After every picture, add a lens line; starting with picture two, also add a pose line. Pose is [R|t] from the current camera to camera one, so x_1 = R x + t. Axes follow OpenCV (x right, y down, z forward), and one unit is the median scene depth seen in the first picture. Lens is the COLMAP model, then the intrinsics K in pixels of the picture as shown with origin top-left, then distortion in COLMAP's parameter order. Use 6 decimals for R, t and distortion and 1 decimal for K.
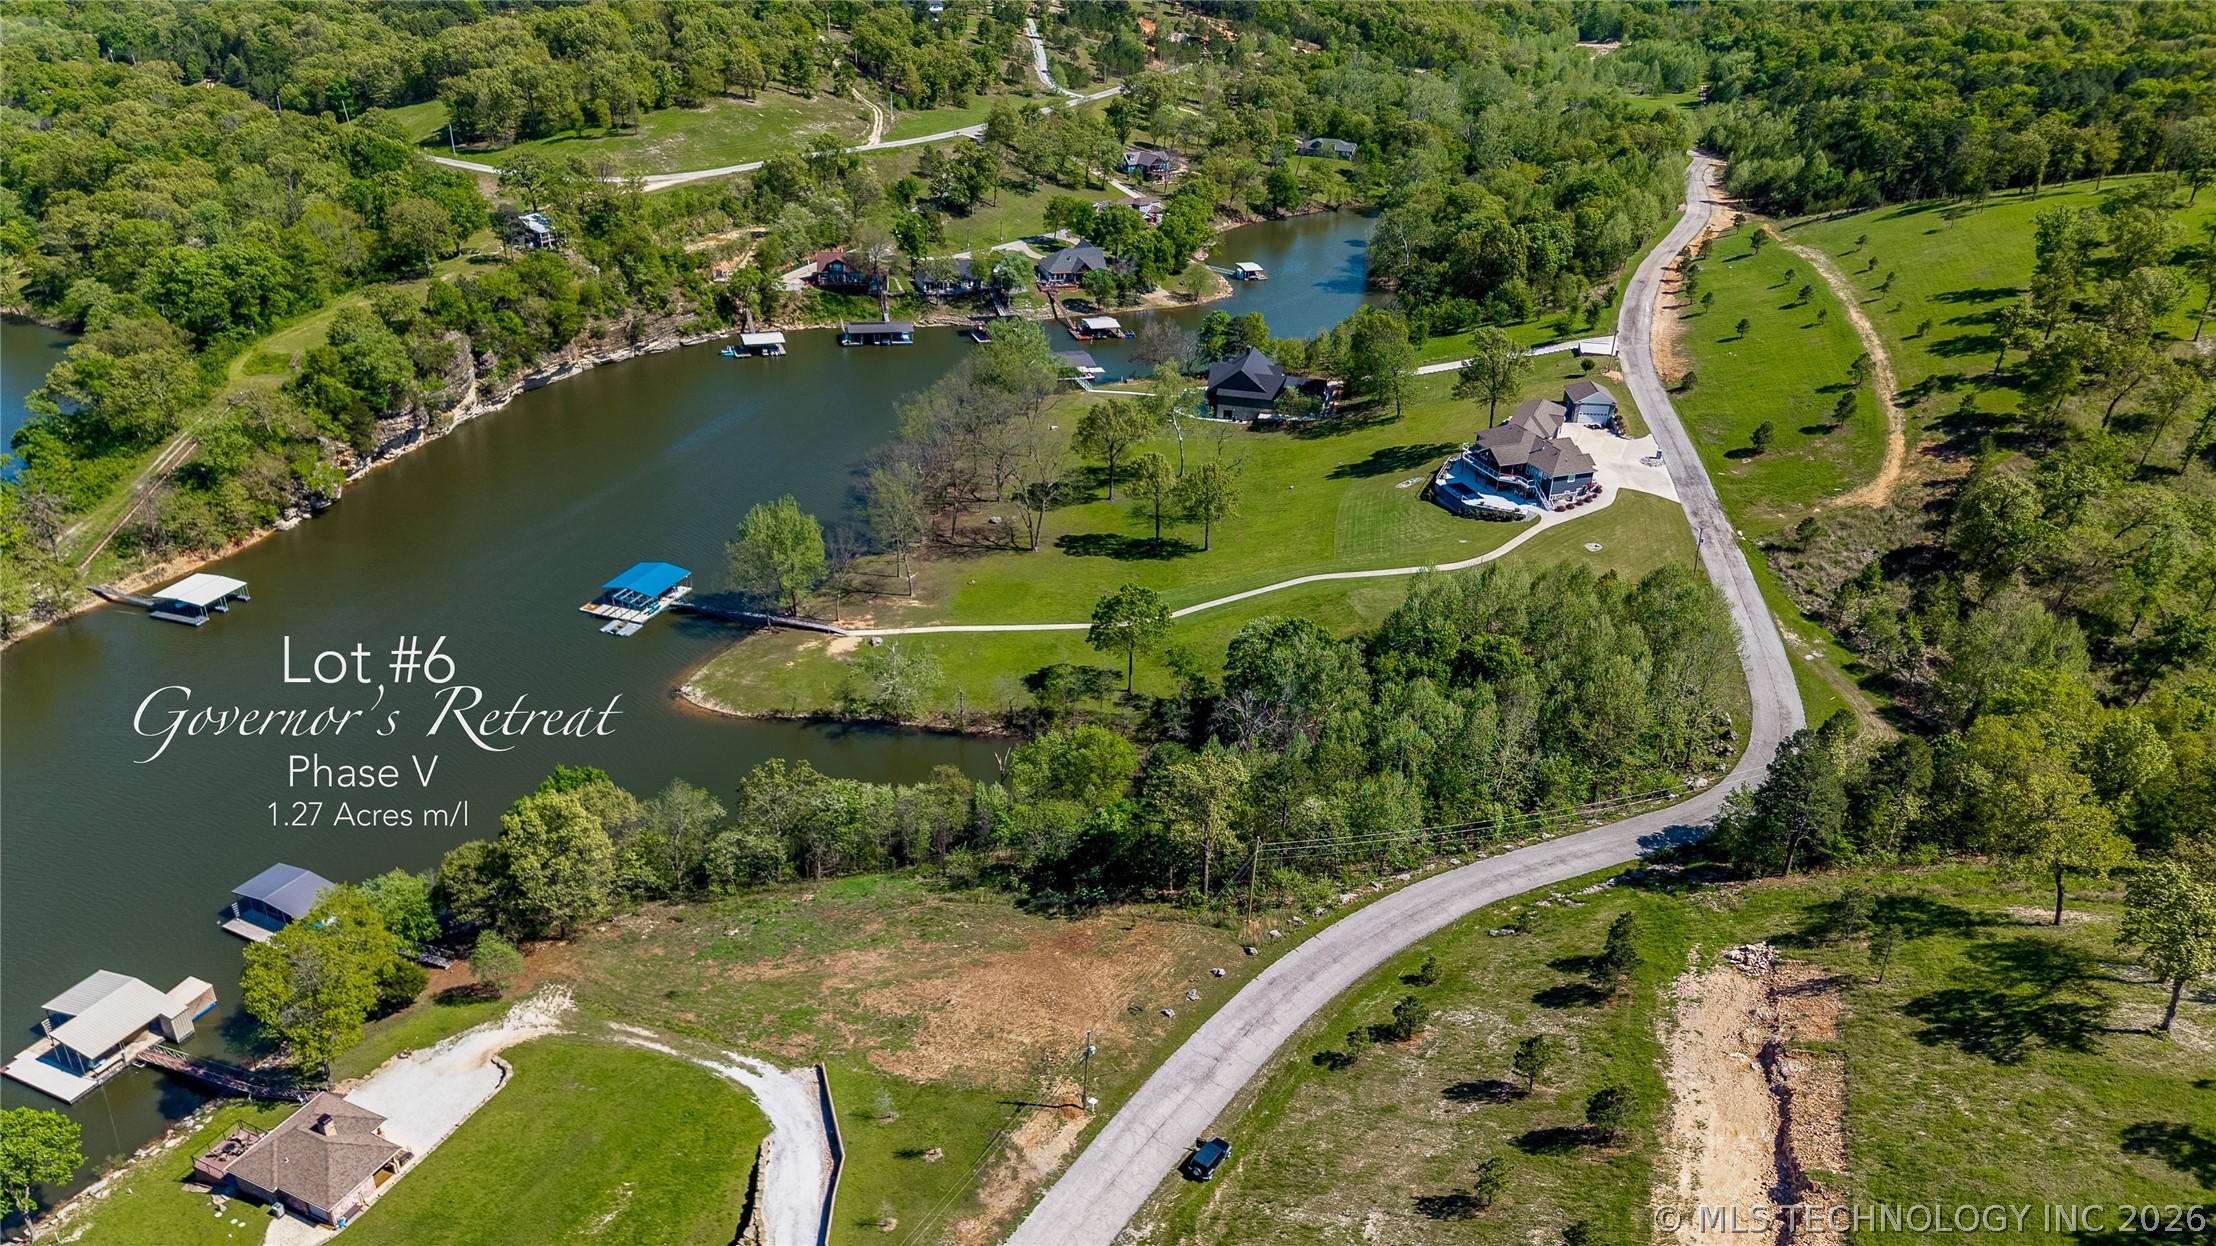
lens RADIAL K [[1505.9, 0, 1091.3], [0, 1505.9, 614.1], [0, 0, 1]] dist [0.031047, -0.046052]
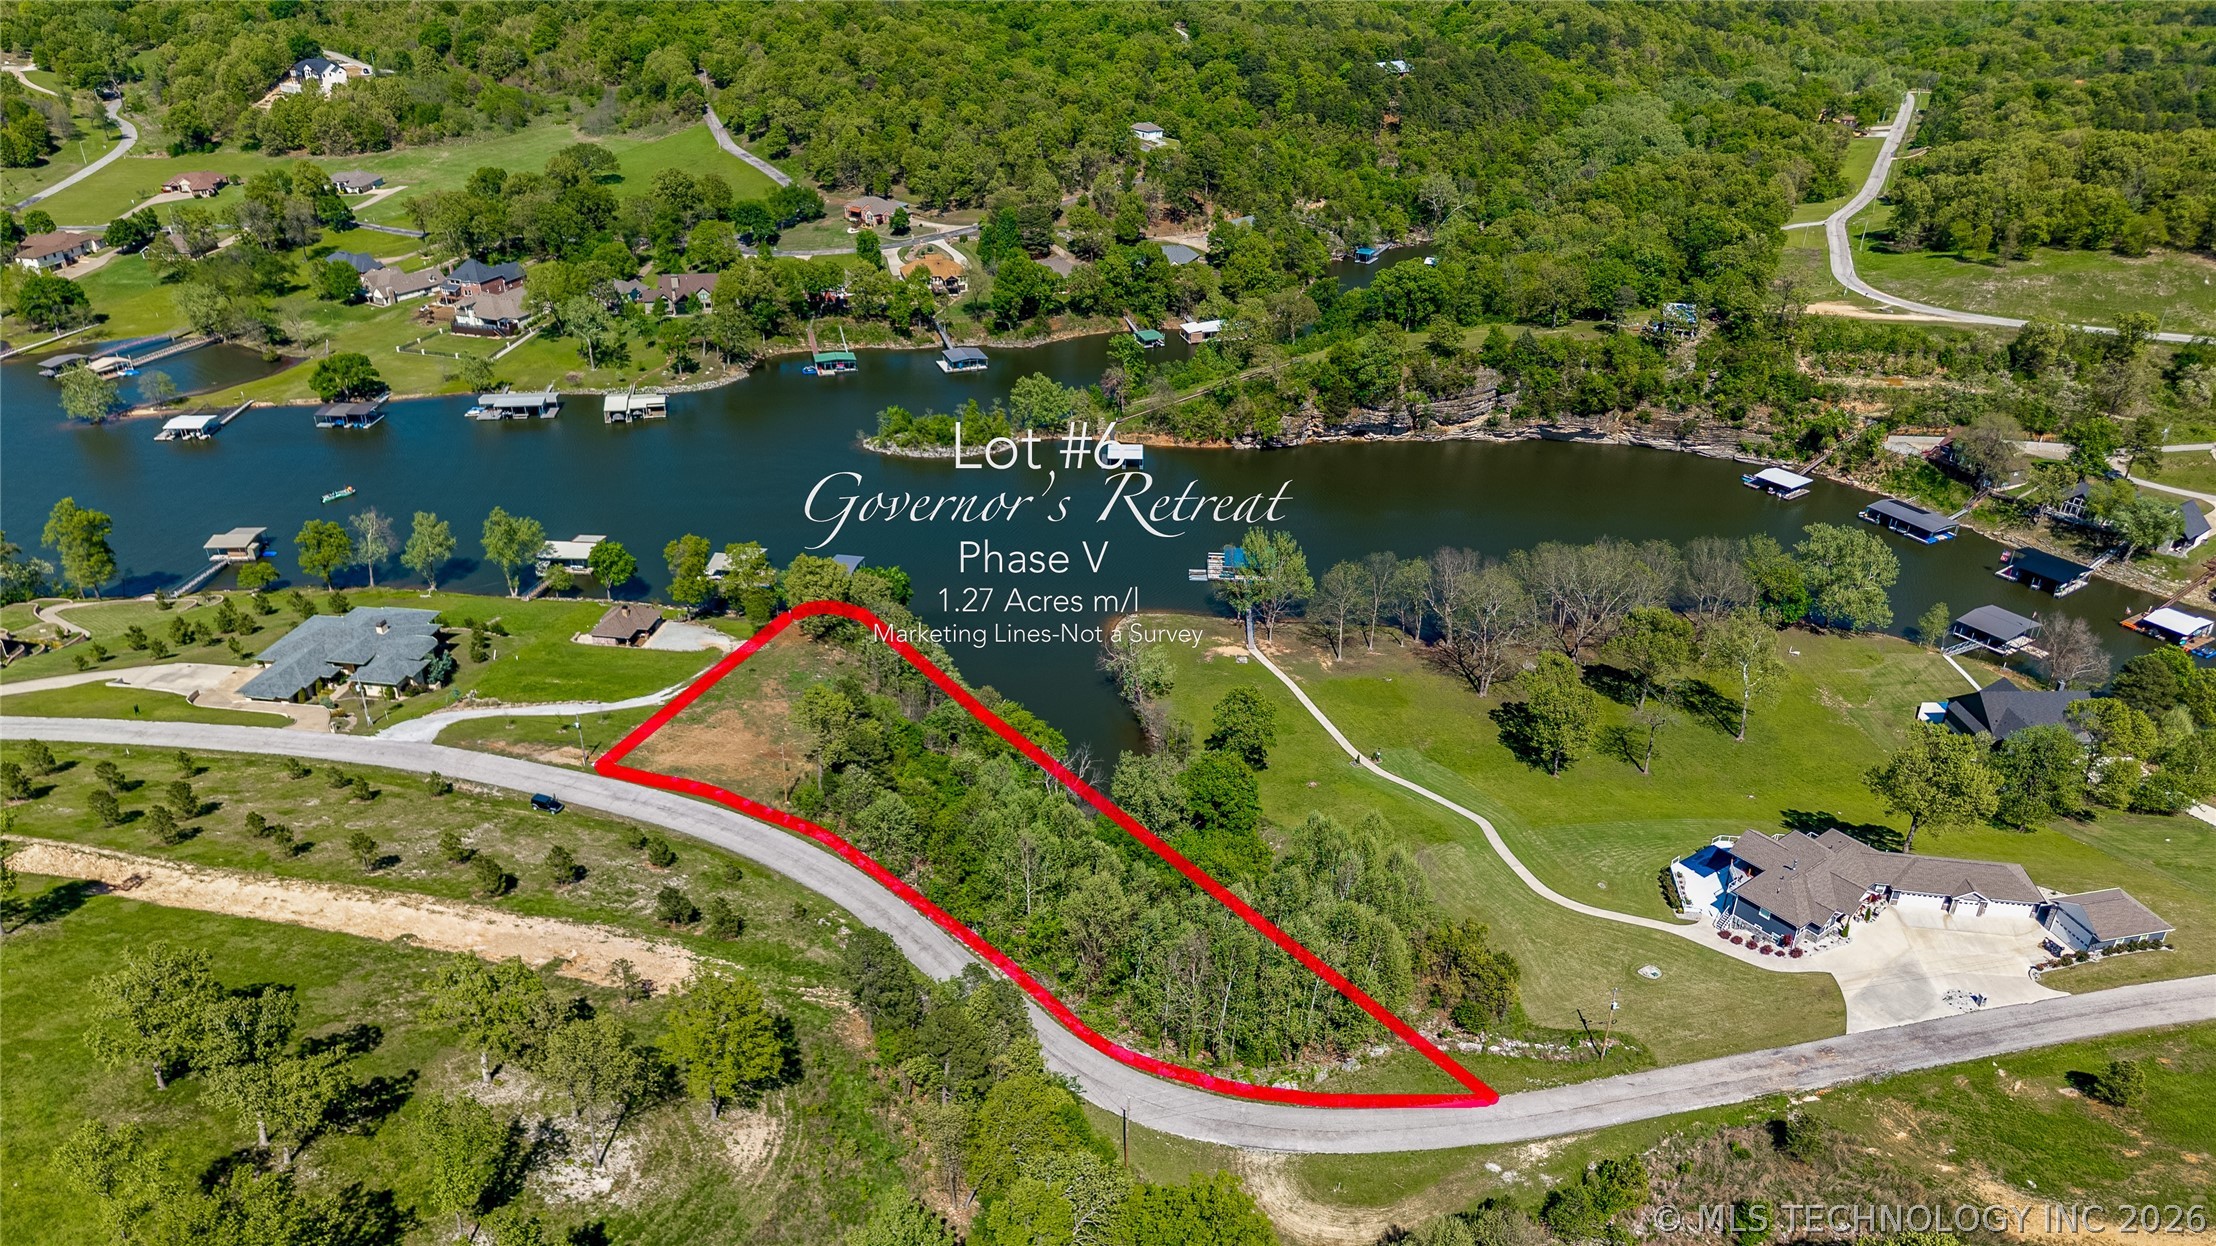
lens RADIAL K [[1480.9, 0, 1081.2], [0, 1480.9, 632.9], [0, 0, 1]] dist [0.055129, -0.069832]
pose [[0.275803, 0.427859, -0.860738, 1.378298], [-0.427157, 0.856747, 0.289002, -0.477306], [0.861086, 0.287962, 0.419056, 0.625476]]
